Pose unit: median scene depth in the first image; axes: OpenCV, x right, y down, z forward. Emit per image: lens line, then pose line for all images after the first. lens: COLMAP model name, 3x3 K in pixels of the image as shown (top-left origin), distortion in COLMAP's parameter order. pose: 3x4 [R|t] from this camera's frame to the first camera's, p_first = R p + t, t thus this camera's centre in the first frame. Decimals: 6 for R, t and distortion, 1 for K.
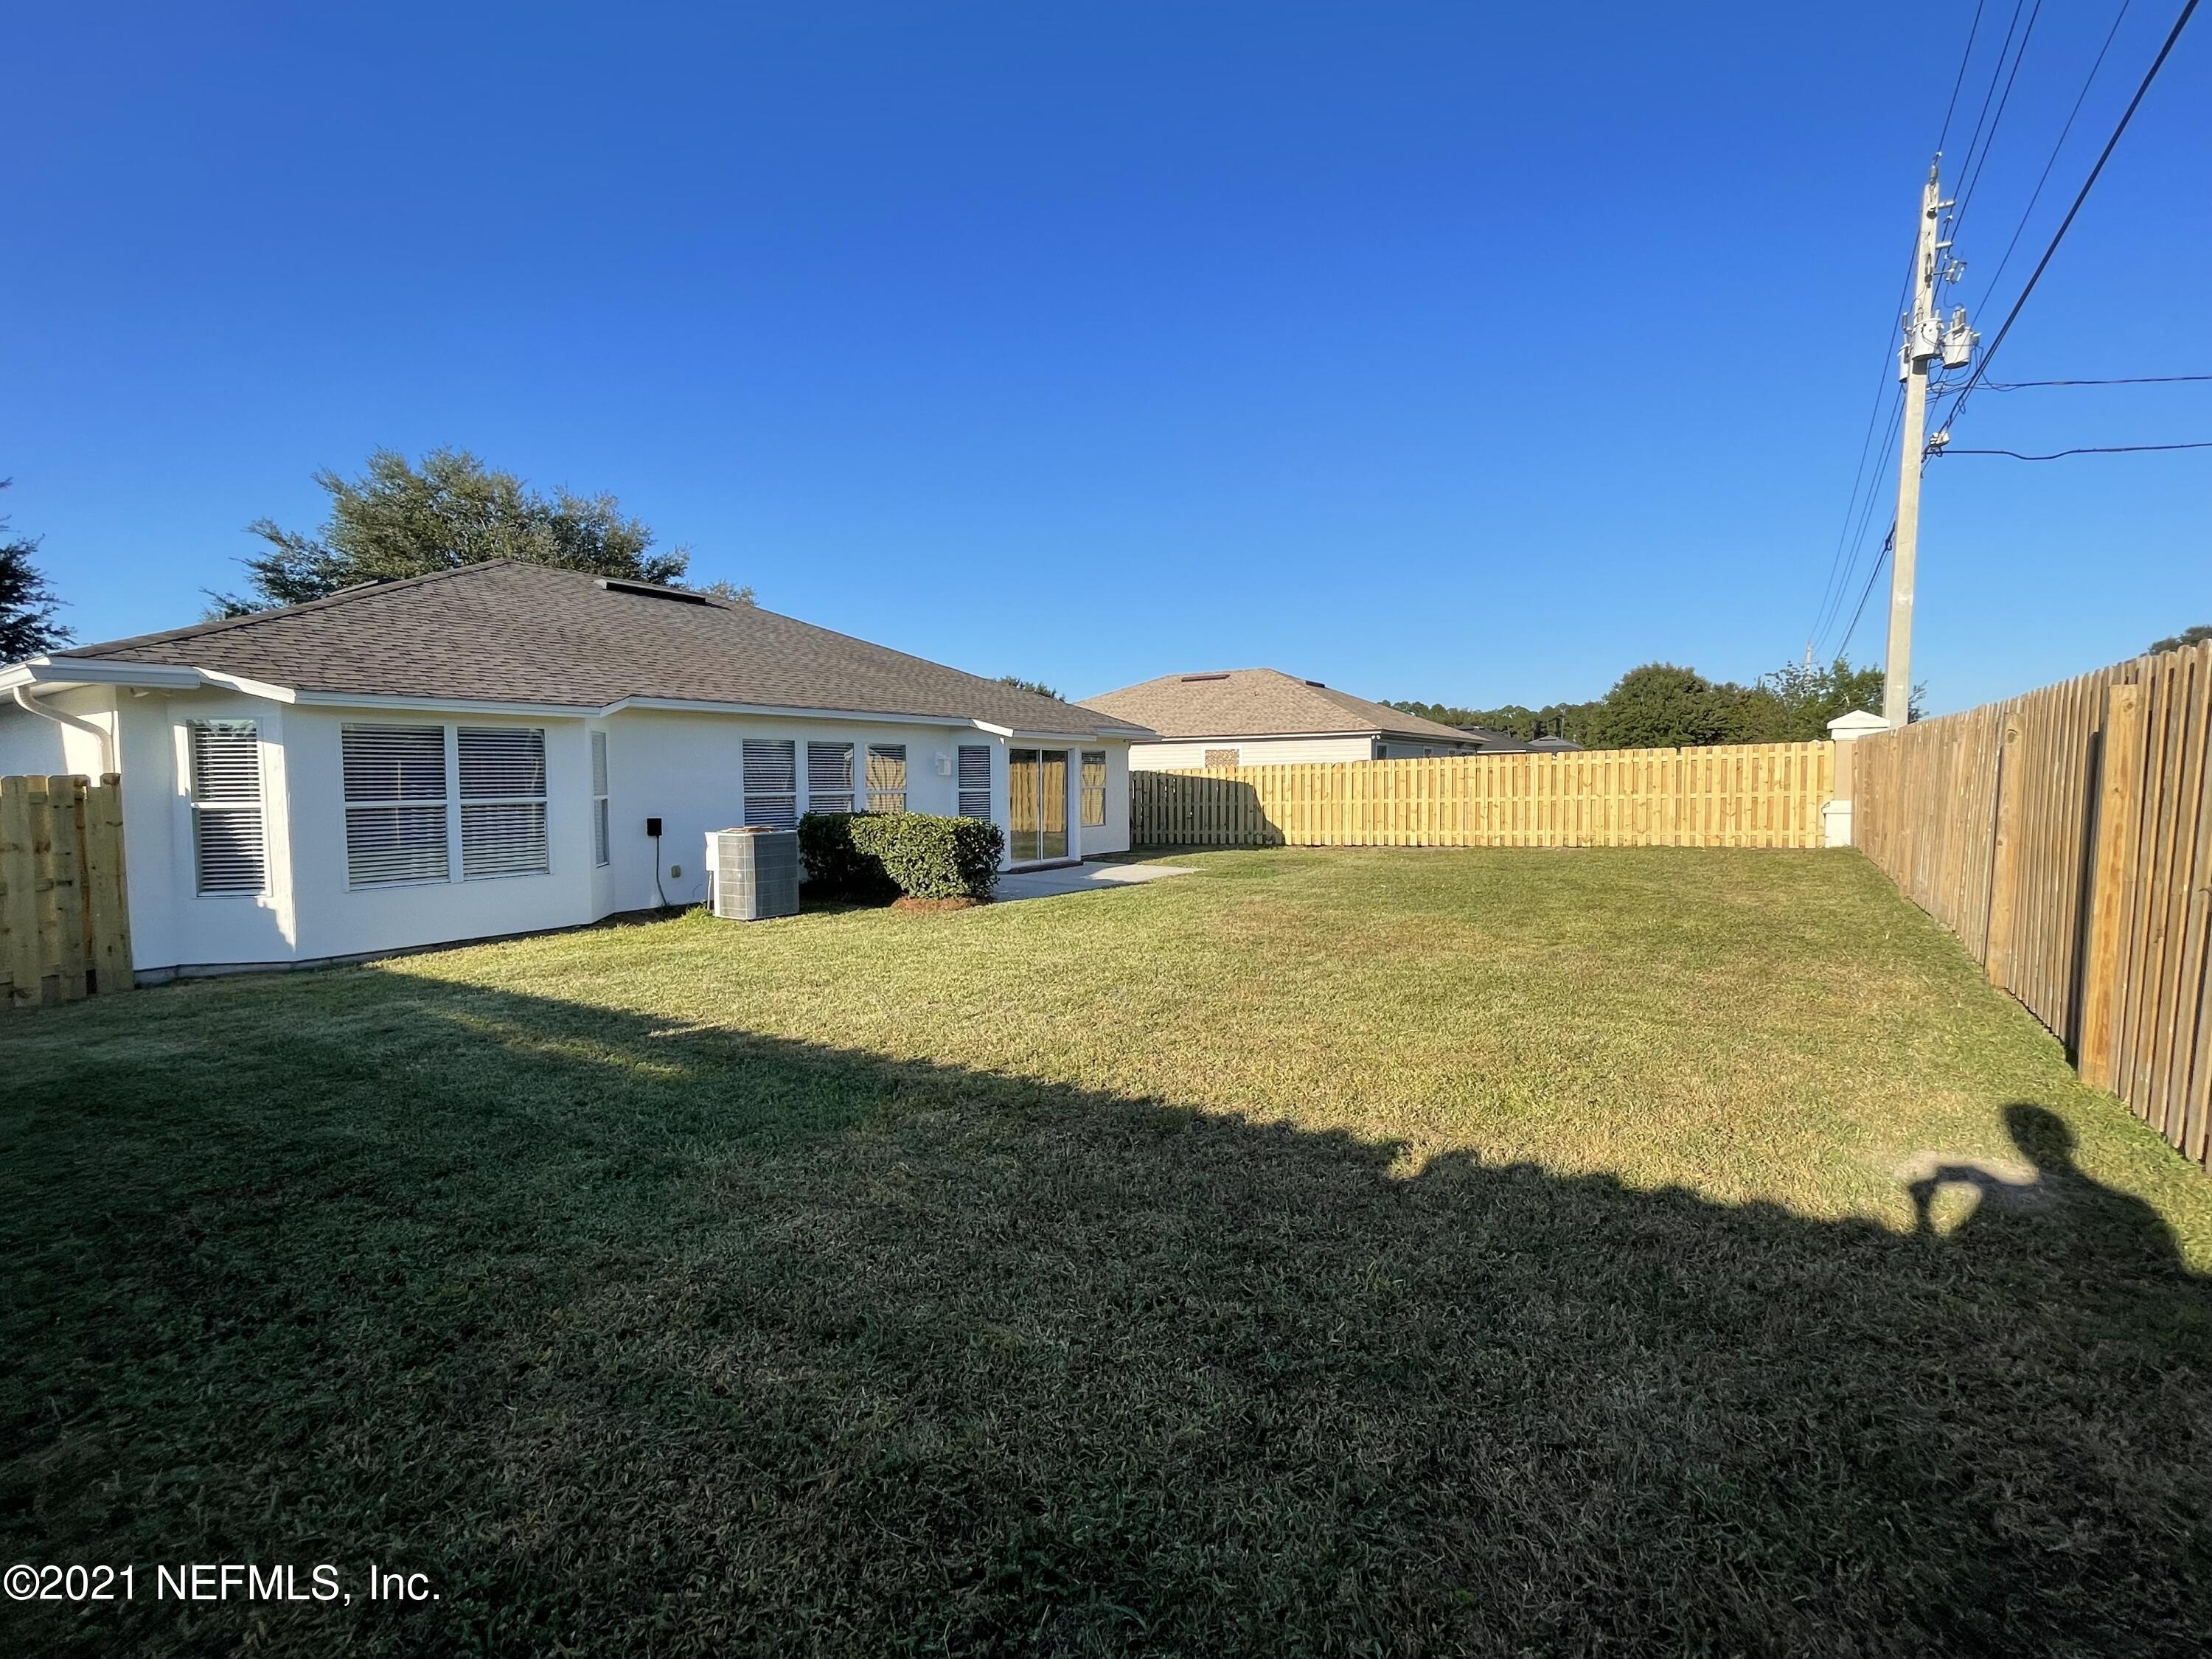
lens RADIAL K [[955.4, 0, 1106.0], [0, 955.4, 829.5], [0, 0, 1]] dist [-0.000046, 0.000011]
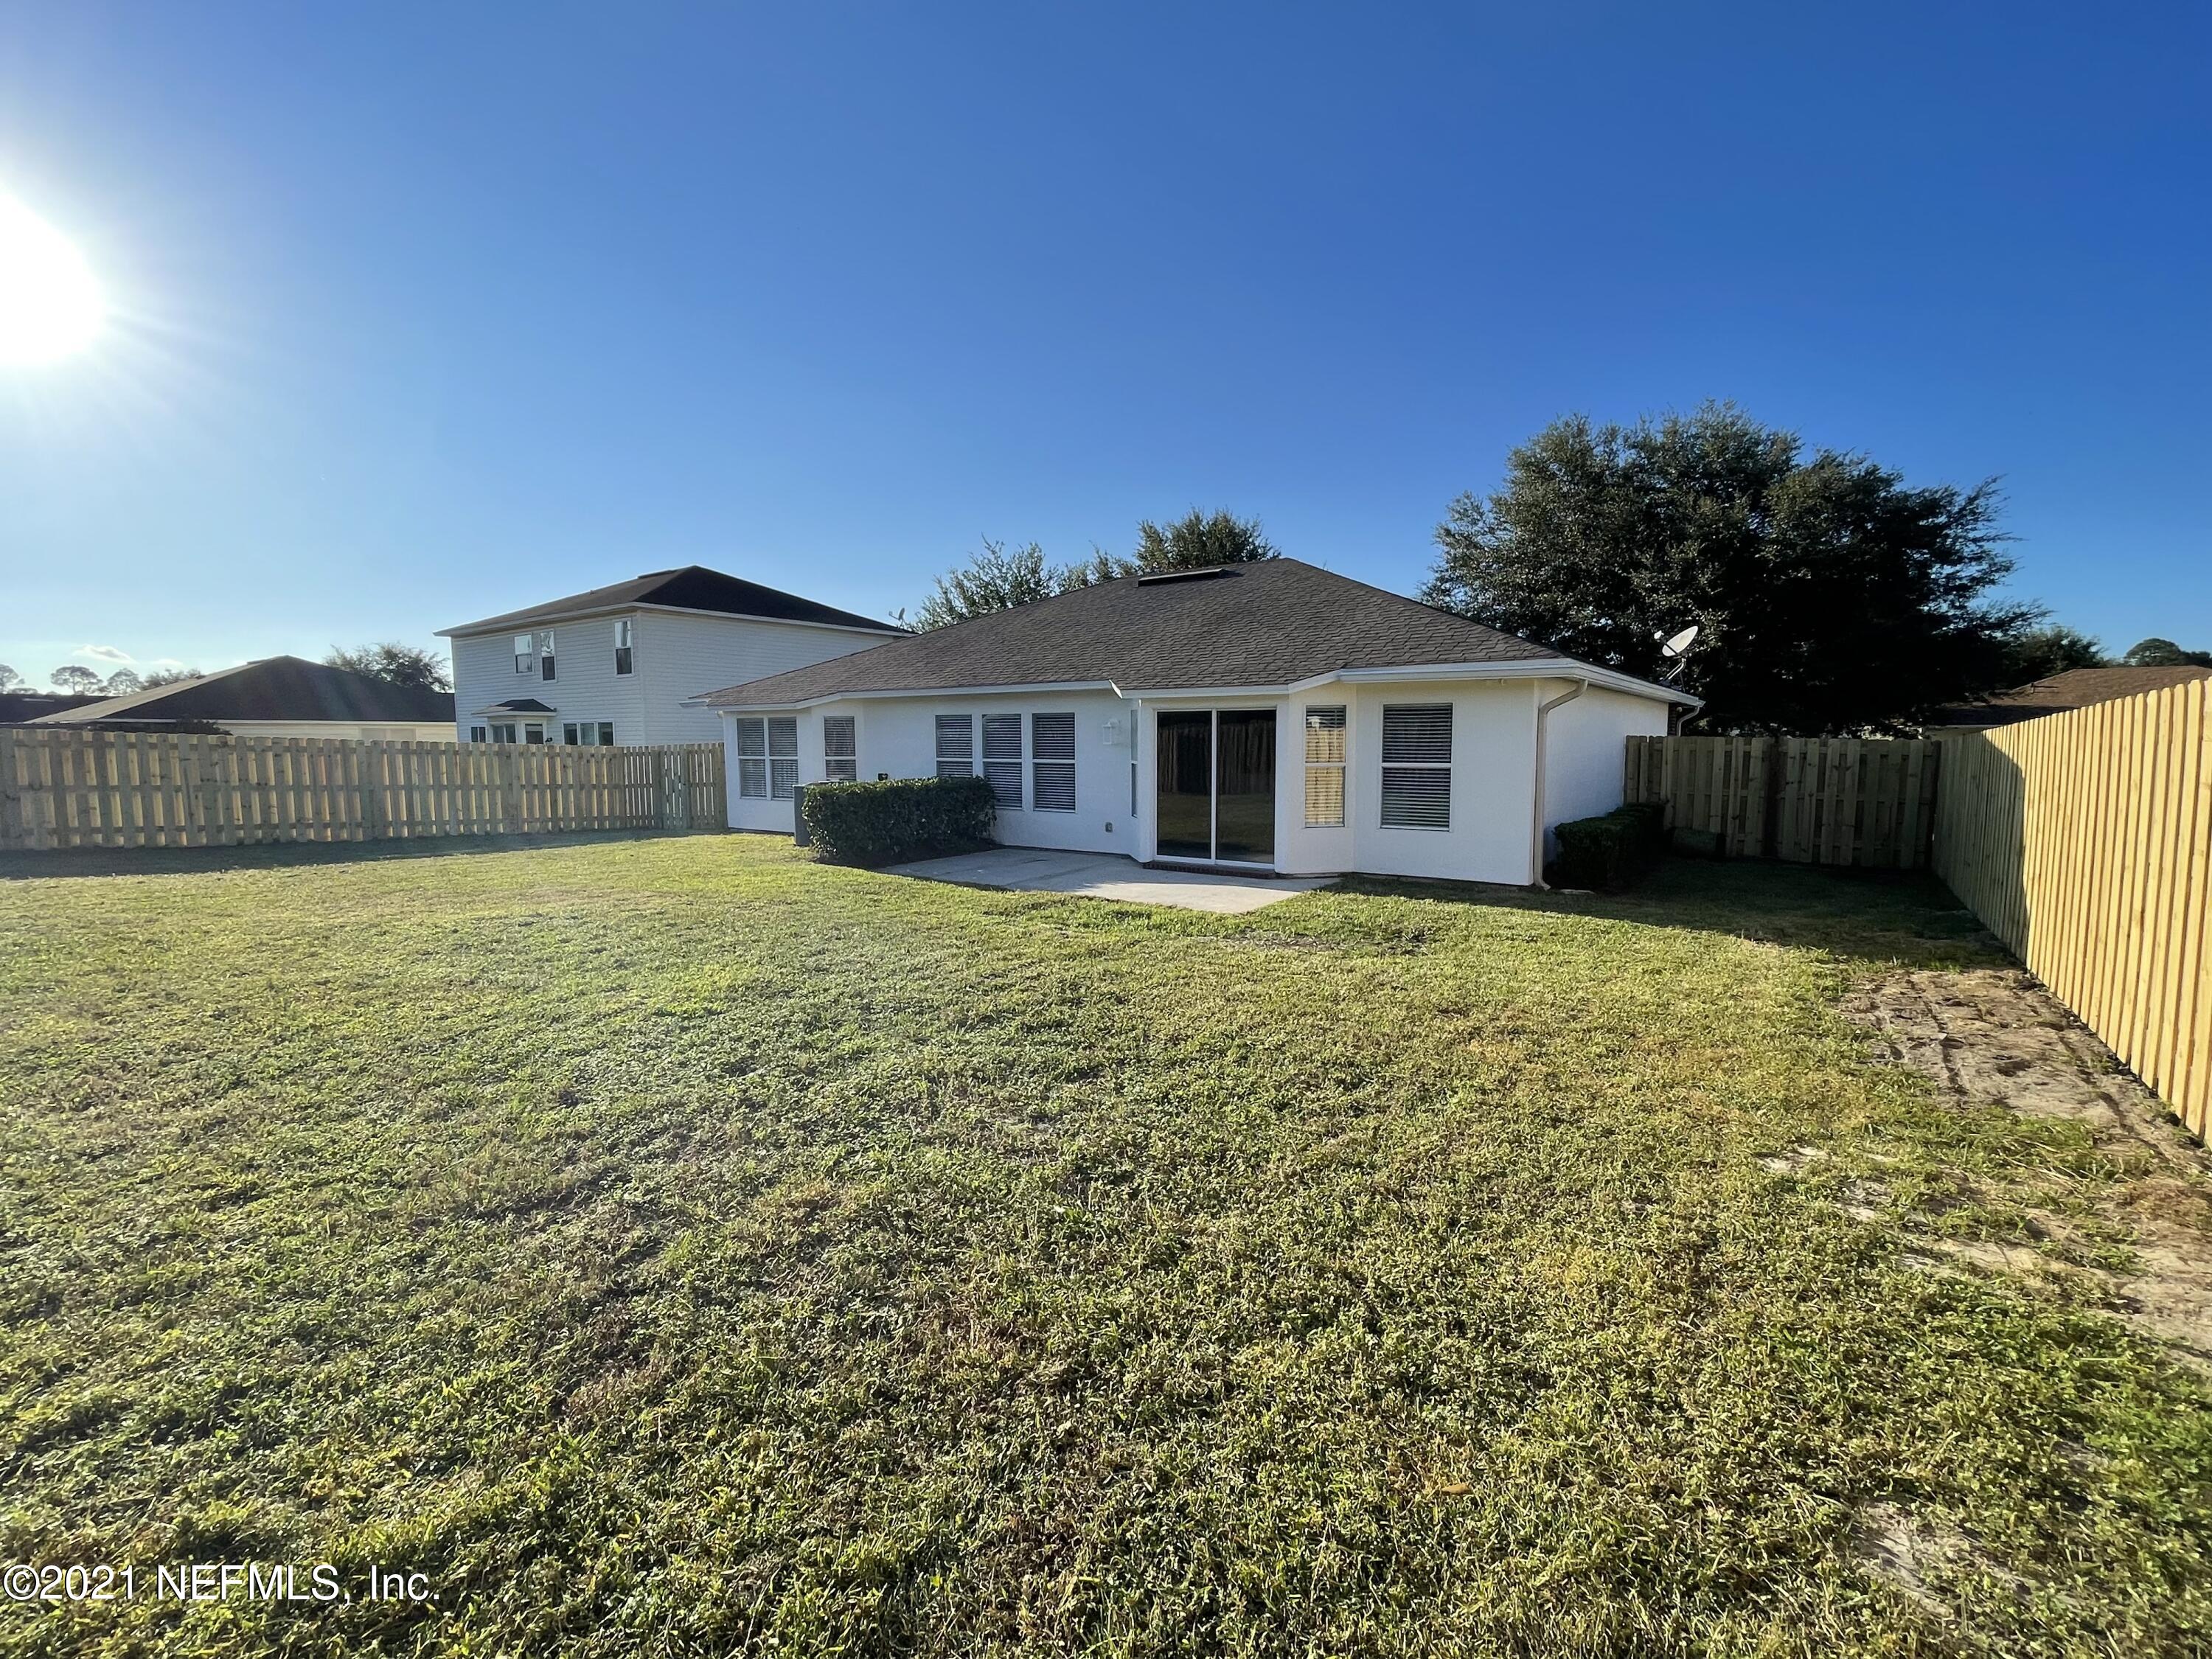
lens RADIAL K [[955.4, 0, 1106.0], [0, 955.4, 829.5], [0, 0, 1]] dist [-0.000046, 0.000011]
pose [[-0.080692, 0.083853, -0.993206, 0.834185], [-0.063282, 0.994014, 0.089063, -0.063358], [0.994728, 0.070038, -0.074902, 1.204448]]
